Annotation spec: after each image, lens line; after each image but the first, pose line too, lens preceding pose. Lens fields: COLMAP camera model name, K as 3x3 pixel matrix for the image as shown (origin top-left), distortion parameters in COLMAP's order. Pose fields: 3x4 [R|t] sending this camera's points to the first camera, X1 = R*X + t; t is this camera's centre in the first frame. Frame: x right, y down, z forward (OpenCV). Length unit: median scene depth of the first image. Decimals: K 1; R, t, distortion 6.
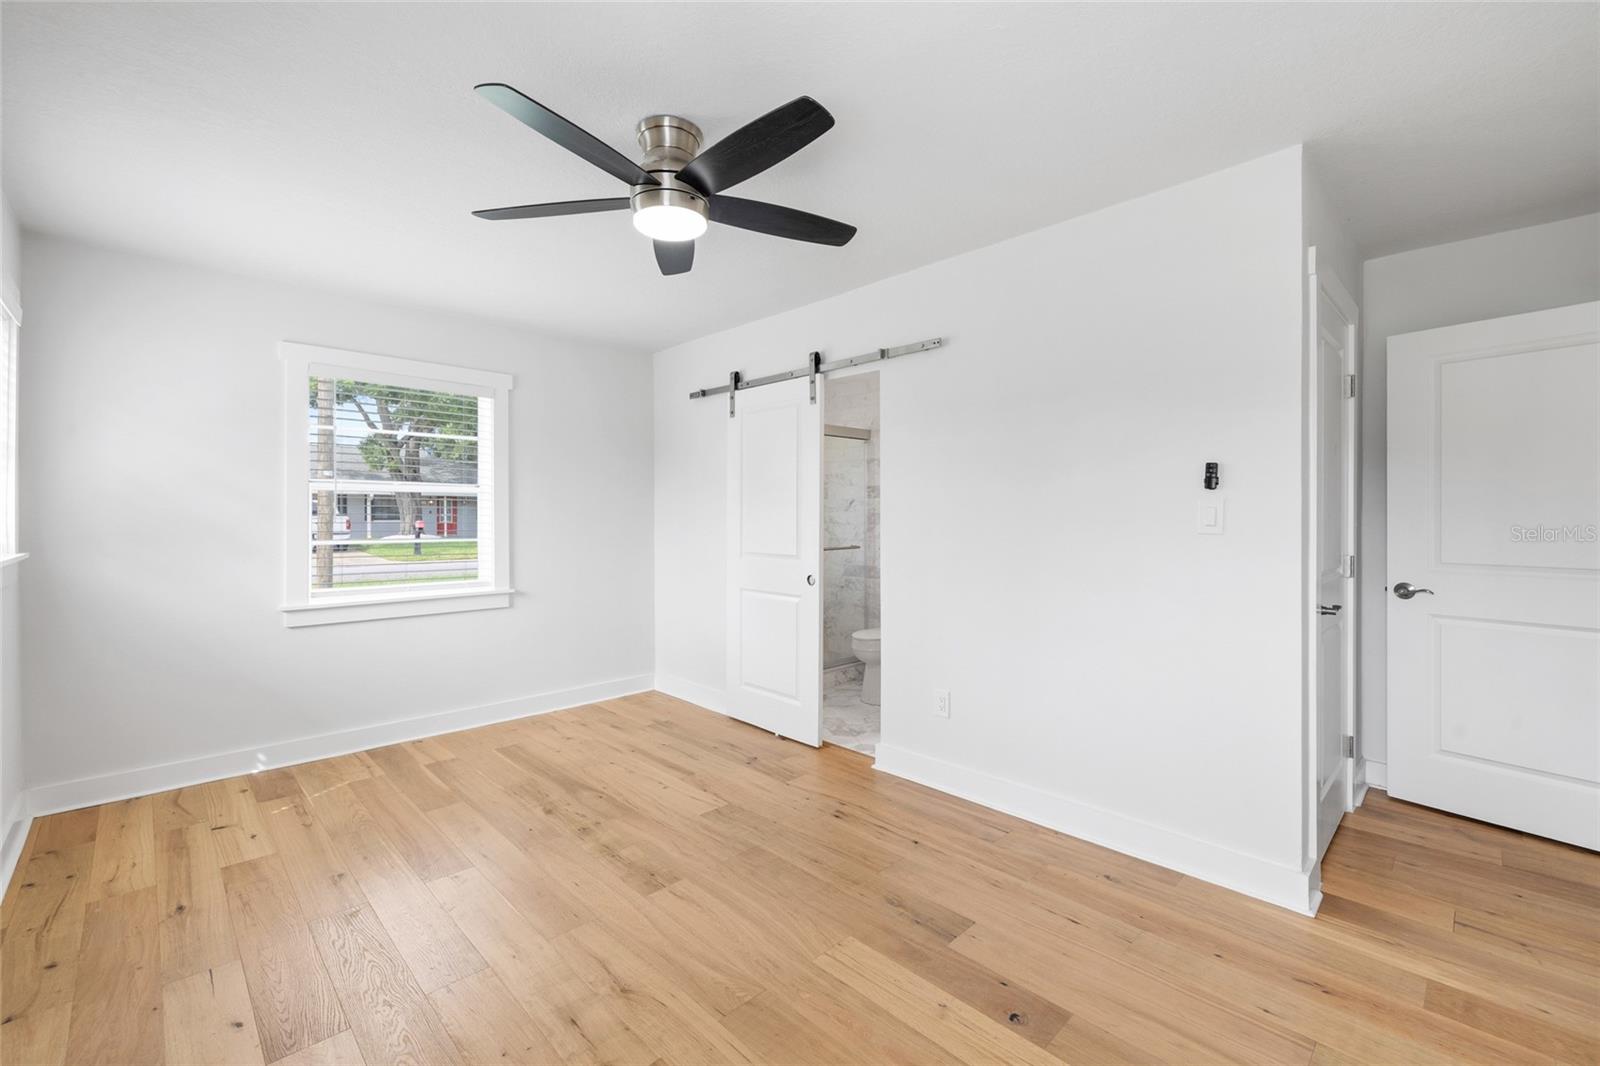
lens RADIAL K [[678.2, 0, 803.4], [0, 678.2, 521.6], [0, 0, 1]] dist [0.002656, 0.000465]
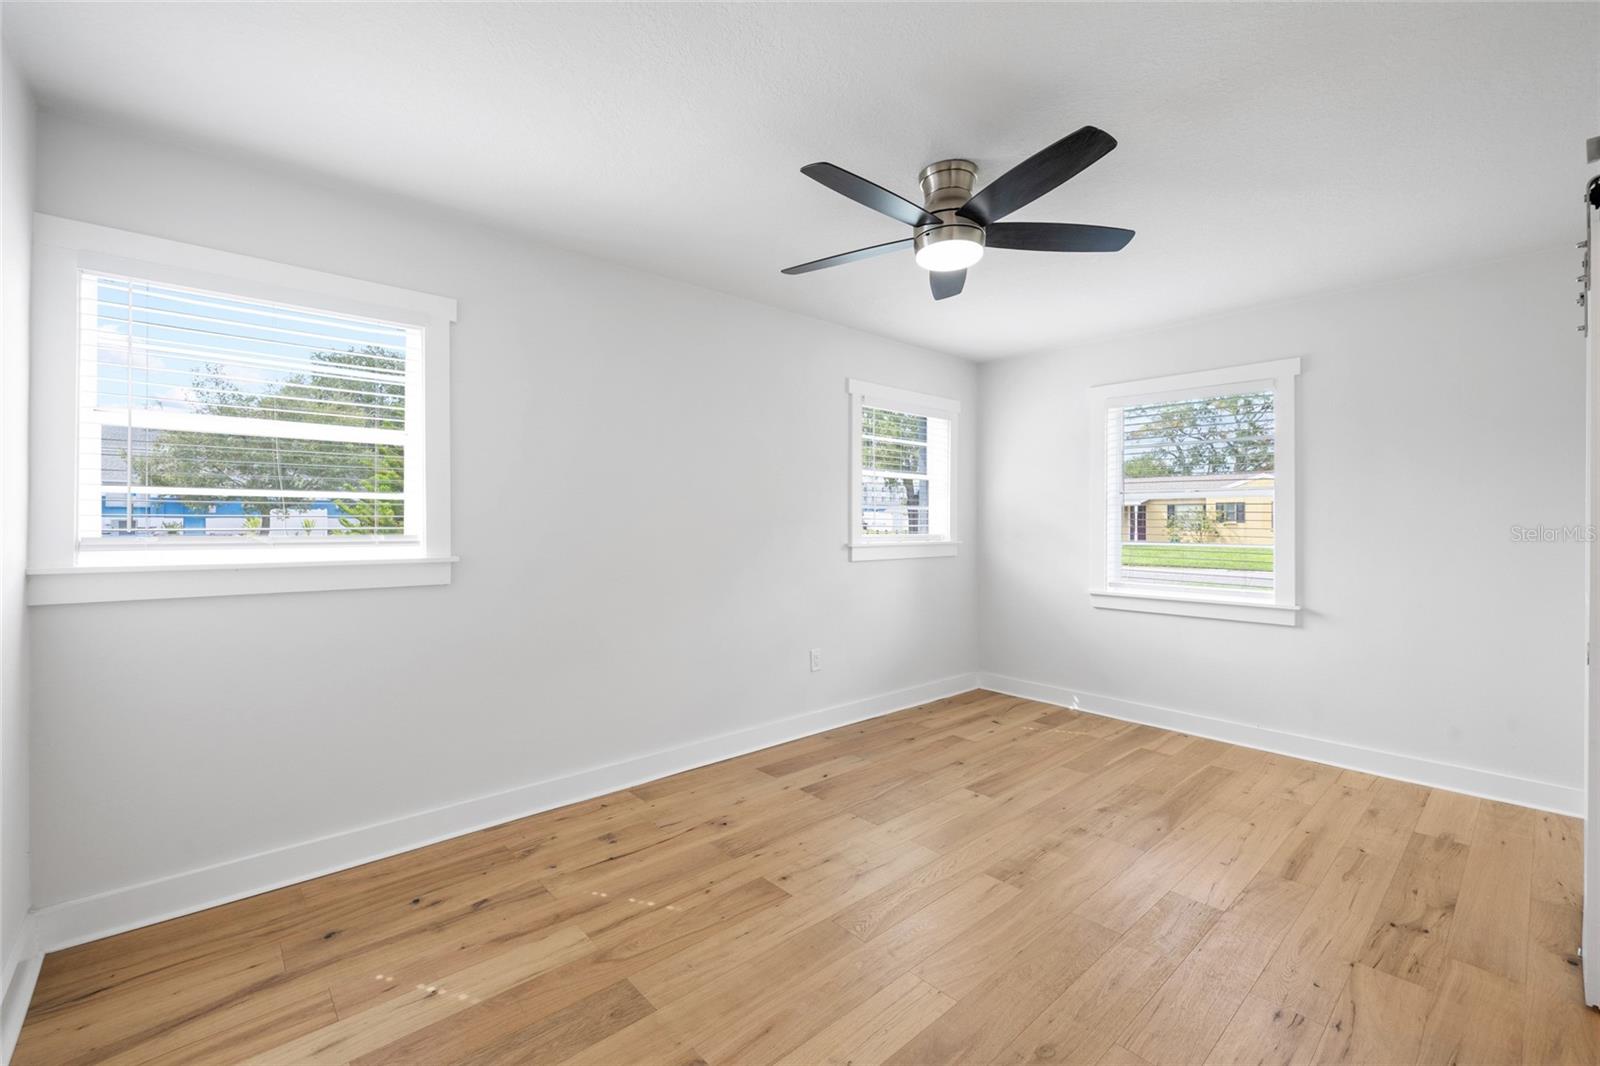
lens RADIAL K [[678.2, 0, 803.4], [0, 678.2, 521.6], [0, 0, 1]] dist [0.002656, 0.000465]
pose [[-0.039011, -0.000734, -0.999239, 0.640903], [-0.014081, 0.999901, -0.000184, 0.001682], [0.999140, 0.014063, -0.039018, 0.568696]]
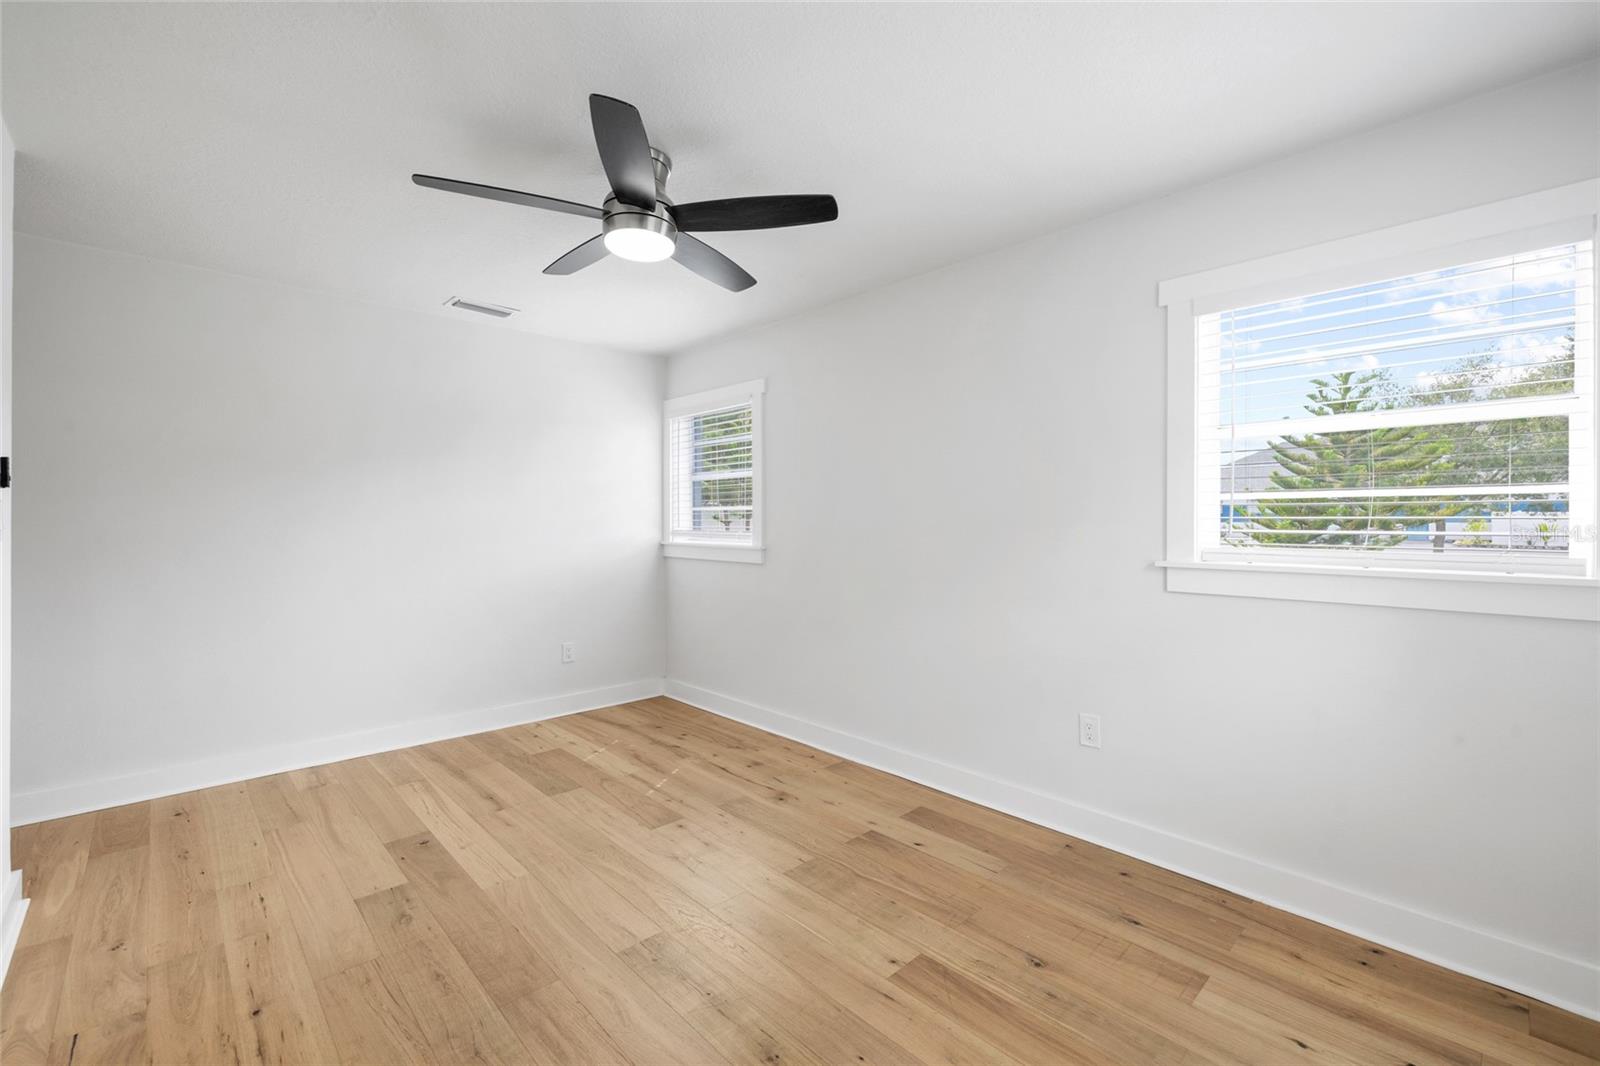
lens RADIAL K [[694.7, 0, 799.6], [0, 694.7, 517.7], [0, 0, 1]] dist [0.002737, 0.000811]
pose [[-0.999632, -0.000817, 0.027117, -0.336981], [-0.000617, 0.999973, 0.007367, -0.013235], [-0.027122, 0.007347, -0.999605, 1.466529]]
